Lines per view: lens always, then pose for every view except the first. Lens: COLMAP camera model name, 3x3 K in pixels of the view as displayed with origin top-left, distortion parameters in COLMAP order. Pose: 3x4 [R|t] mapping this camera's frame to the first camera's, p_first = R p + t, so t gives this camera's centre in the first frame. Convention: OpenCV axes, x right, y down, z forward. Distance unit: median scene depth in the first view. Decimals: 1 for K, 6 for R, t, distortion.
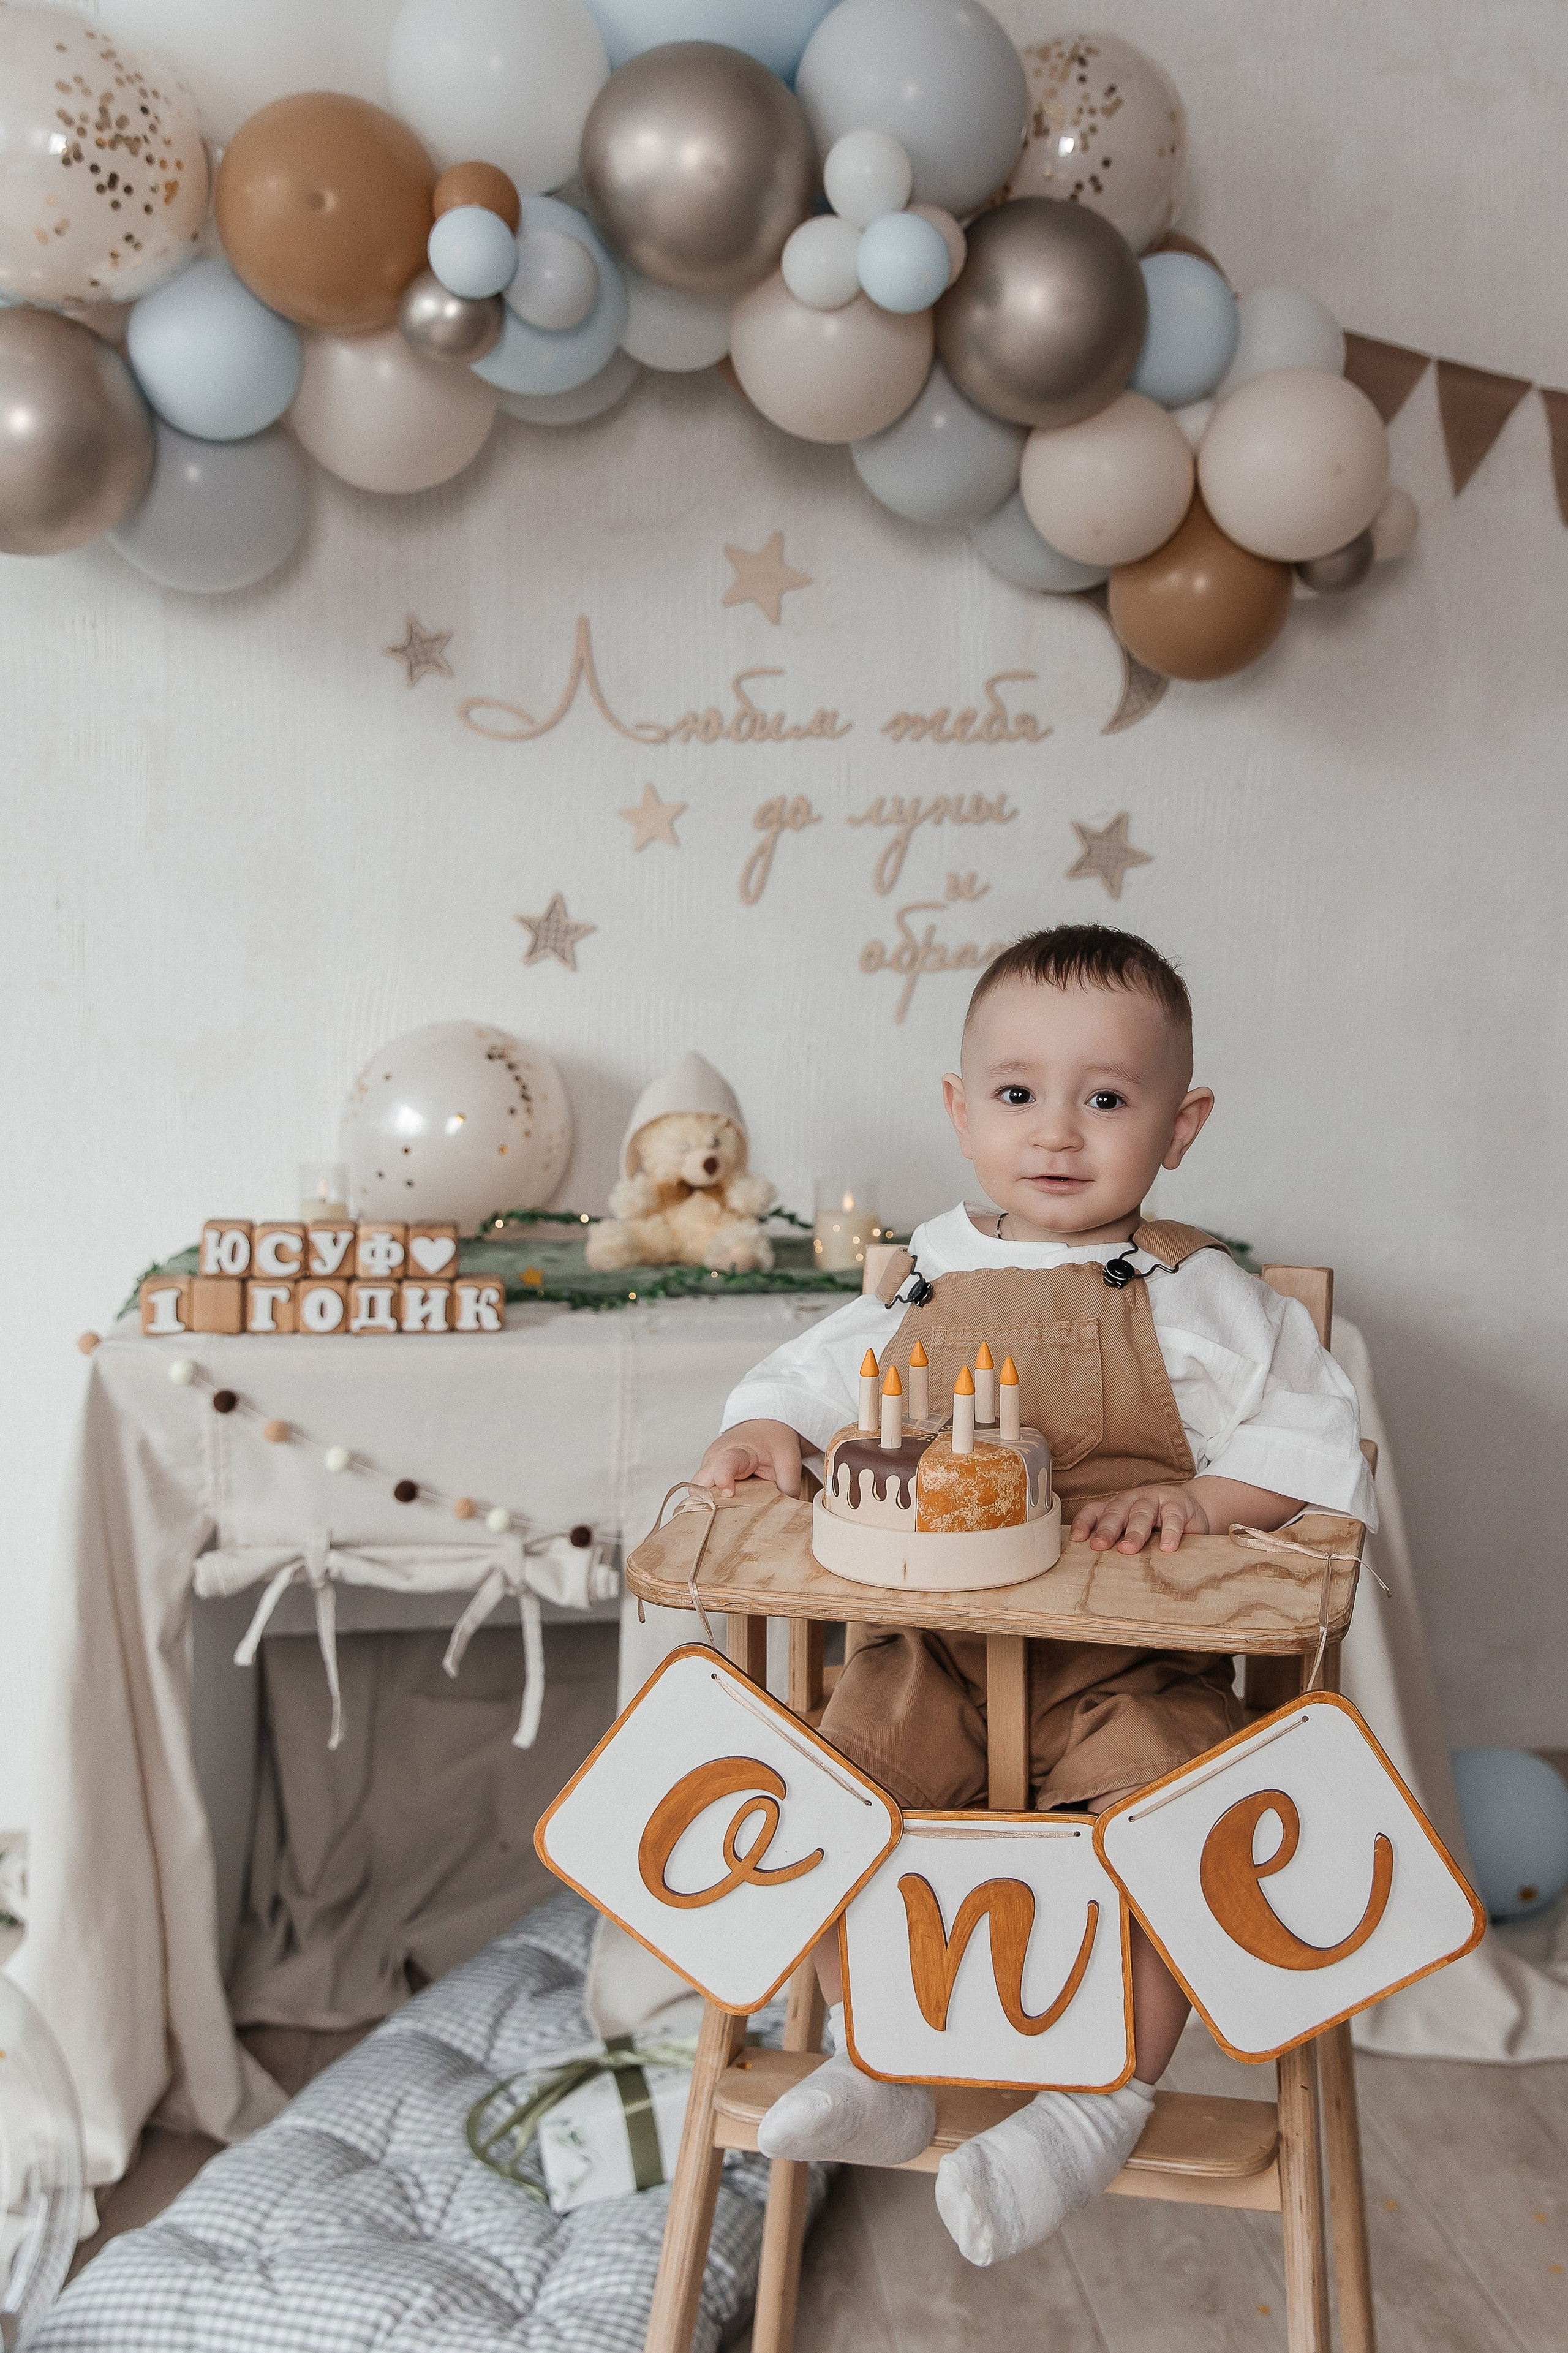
lens RADIAL K [[2209.4, 0, 948.5], [0, 2209.4, 1063.3], [0, 0, 1]] dist [-0.023003, 0.000000]
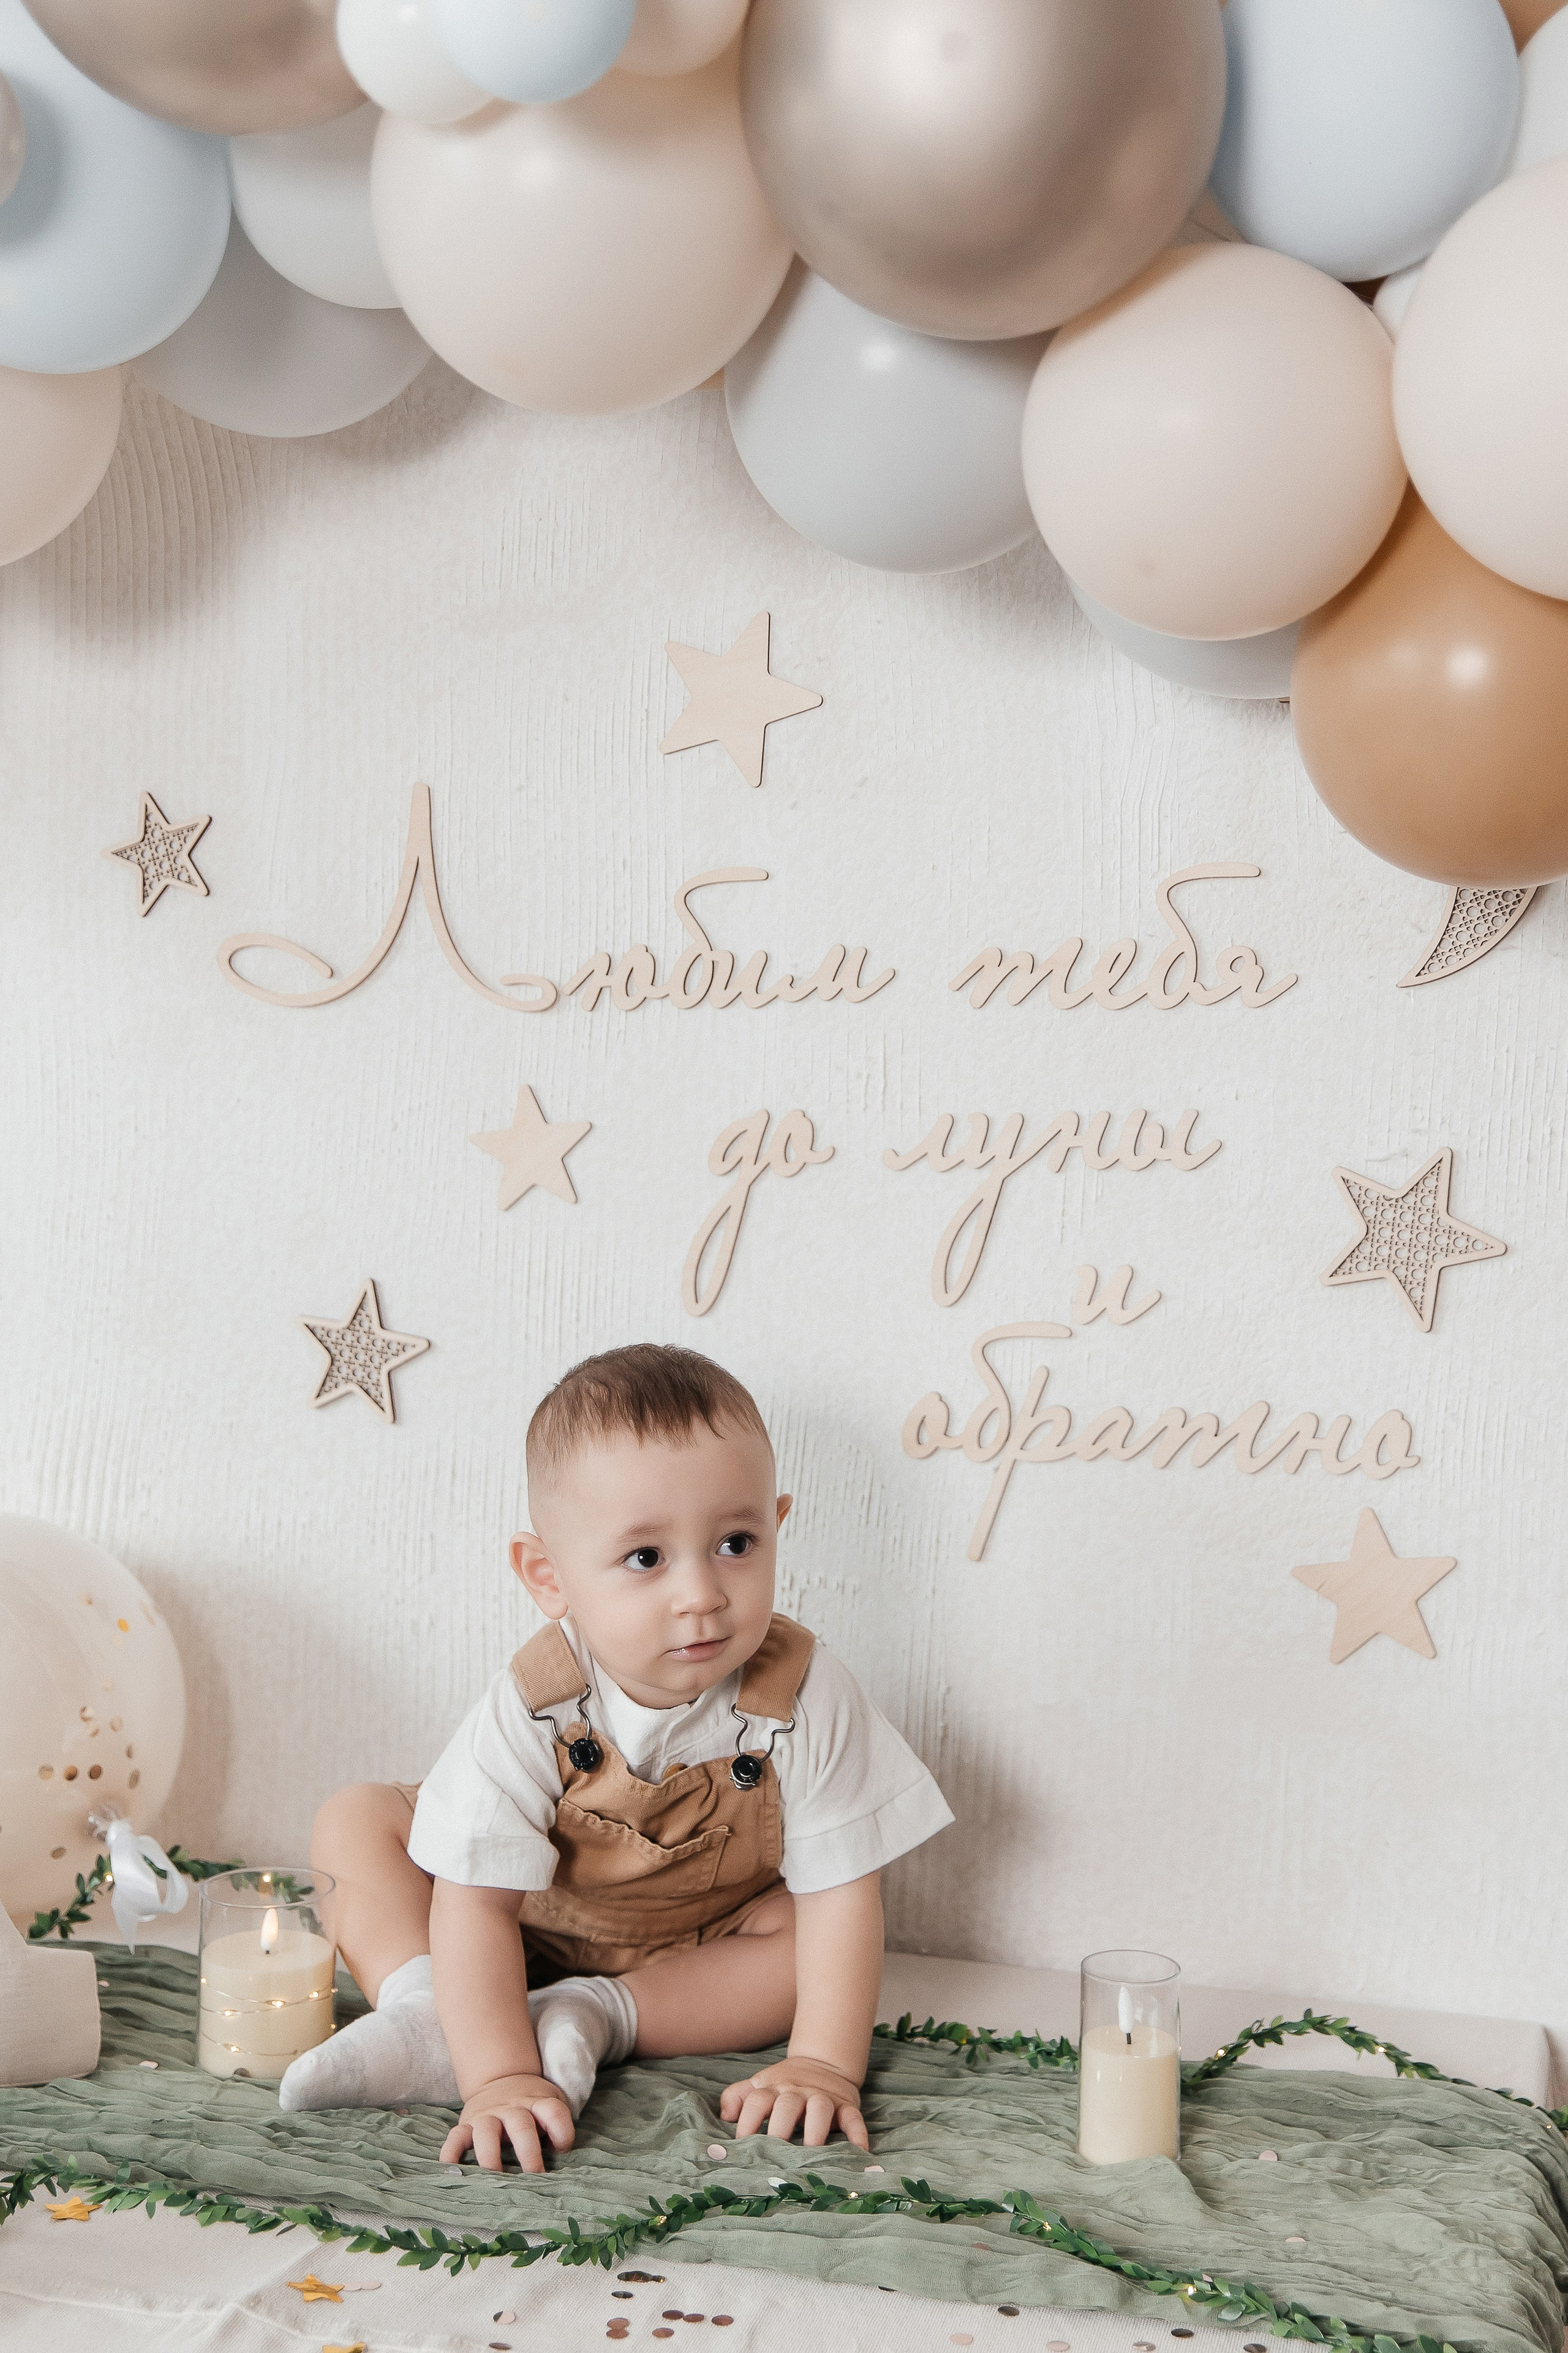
lens RADIAL K [[2525.8, 0, 890.9], [0, 2525.8, 1081.0], [0, 0, 1]] dist [-0.003343, 0.000000]
pose [[0.919586, 0.015118, -0.392597, 0.213177], [-0.040683, 0.997552, -0.056880, -0.108397], [0.390776, 0.068278, 0.917950, 0.524403]]
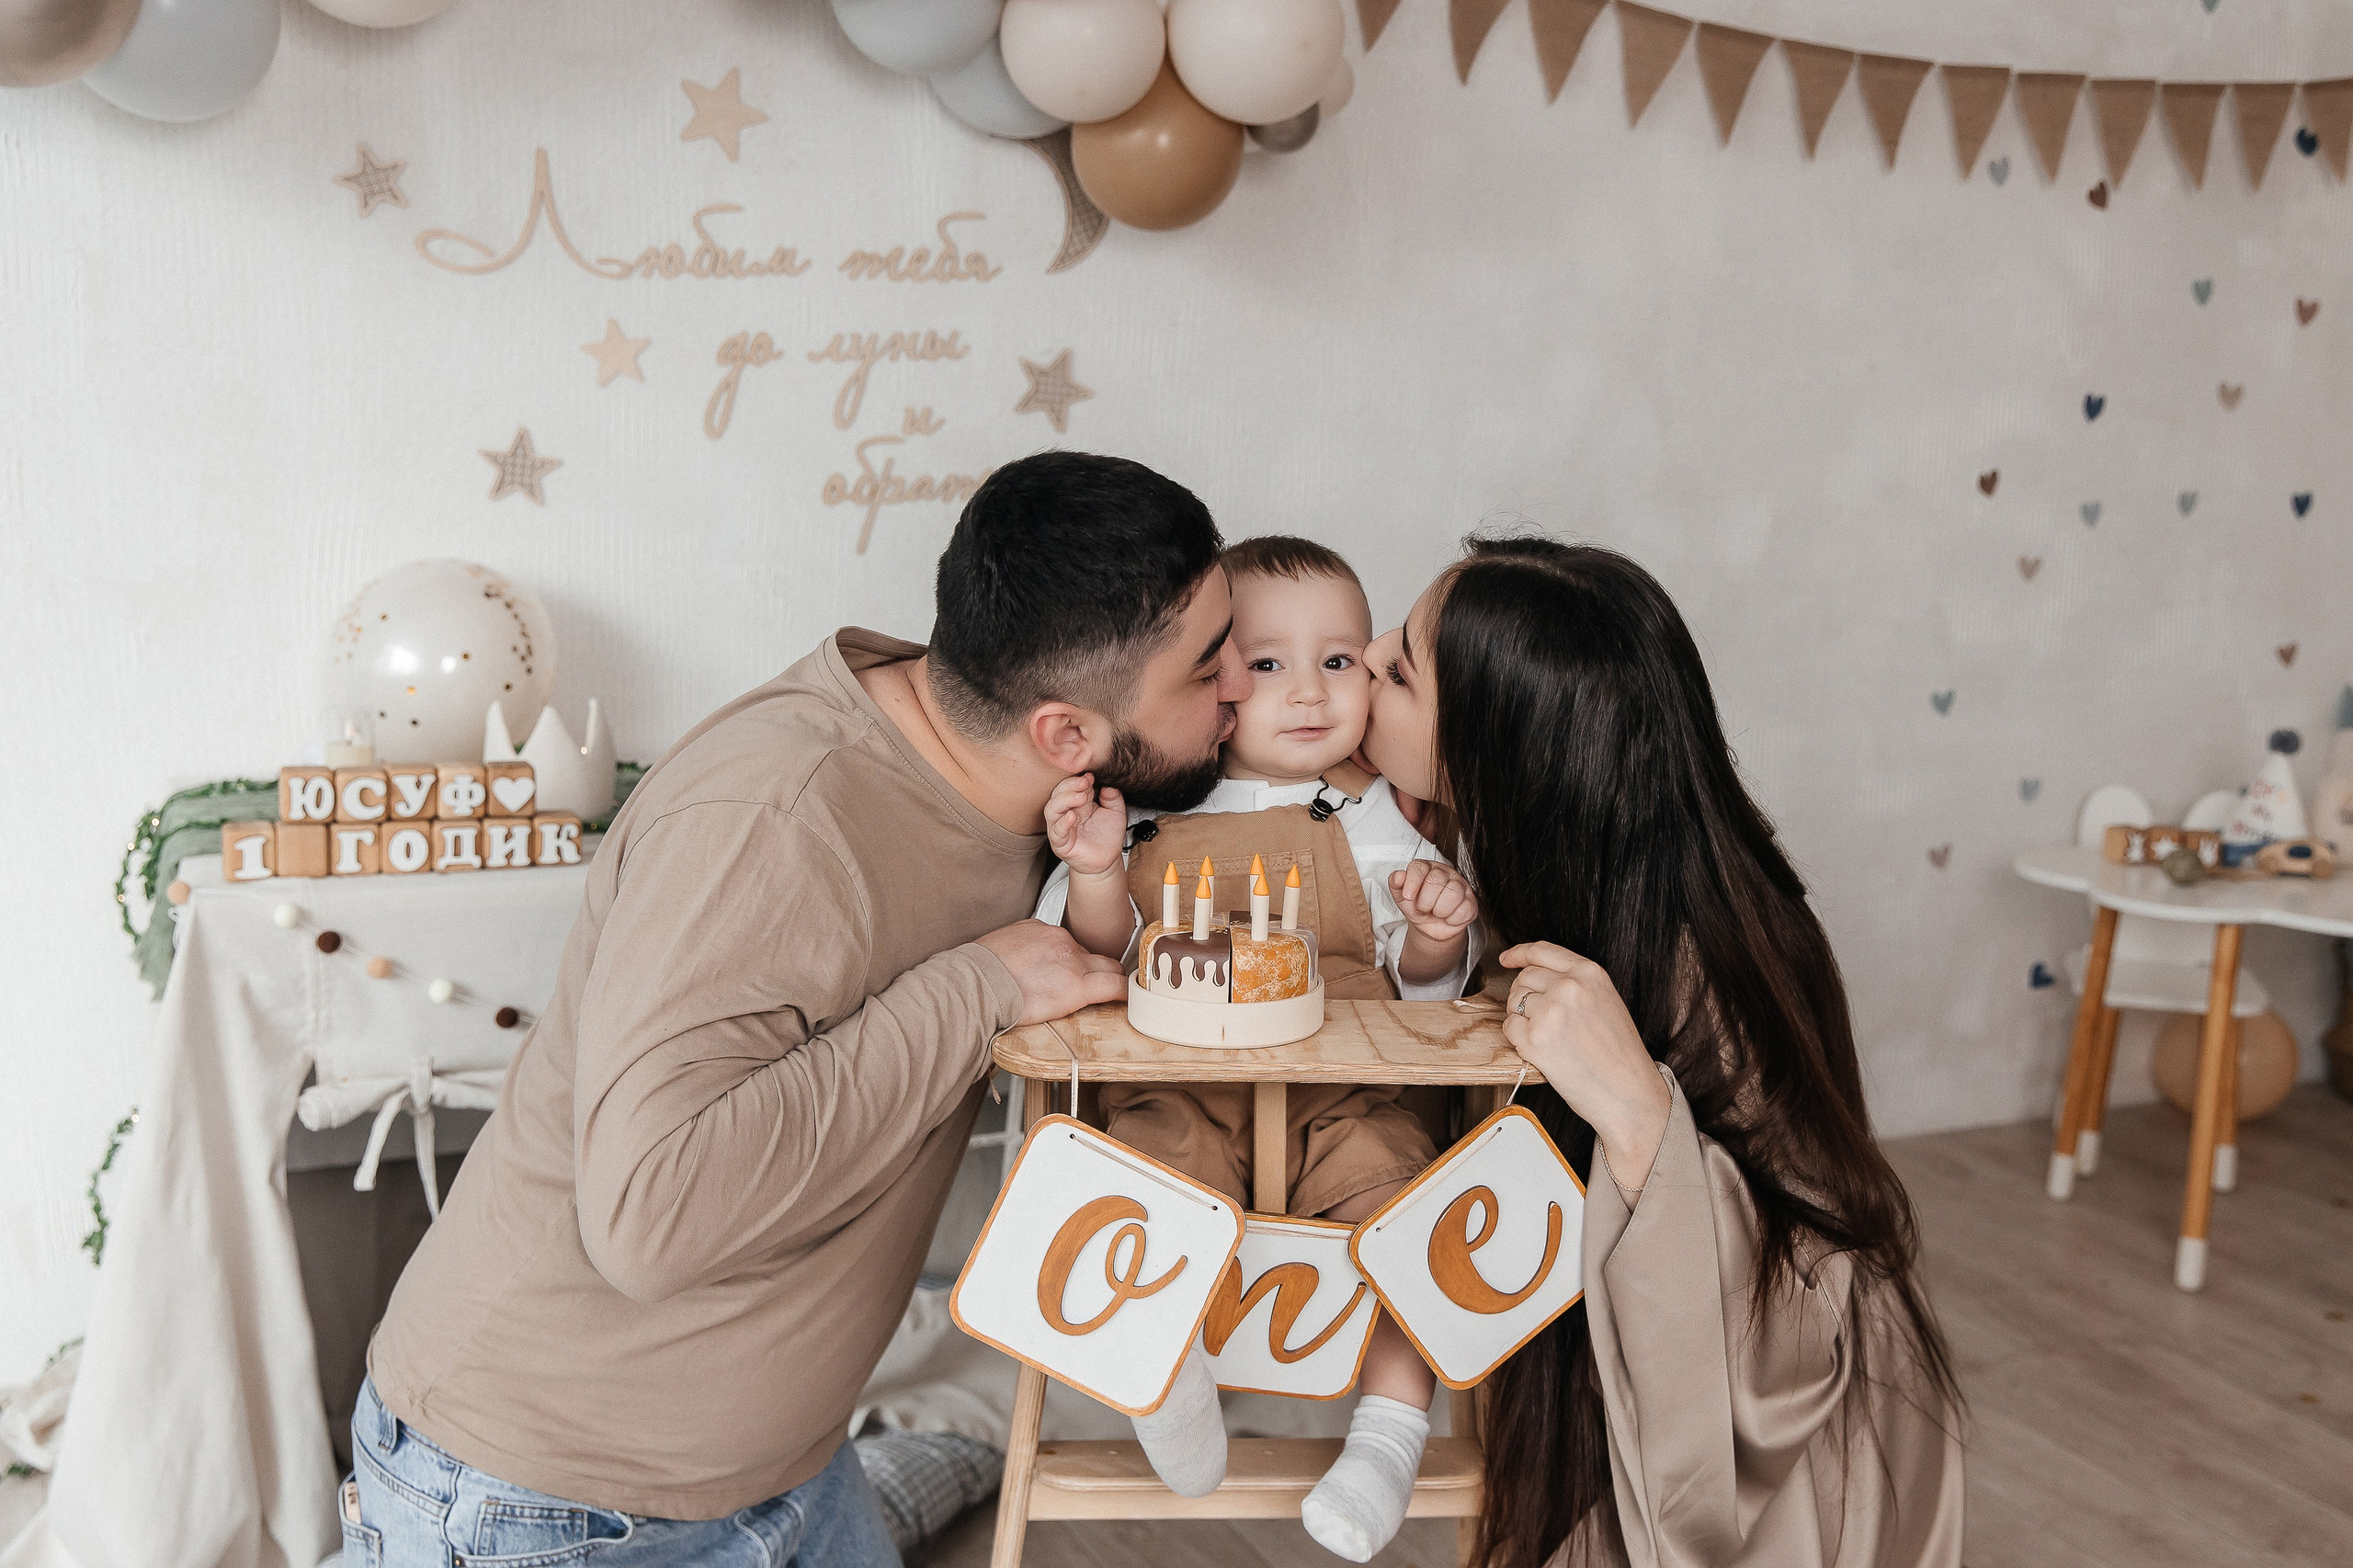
lens RADIAL K [[2330.9, 0, 1186.5], [0, 2330.9, 753.2], [0, 0, 1]] dist [0.005753, 0.000000]
pose [[0.972787, -0.032107, 0.229468, -0.147910], [0.012202, 0.996077, 0.087641, -0.021567], [-0.231382, -0.082456, 0.969362, -0.123643]]
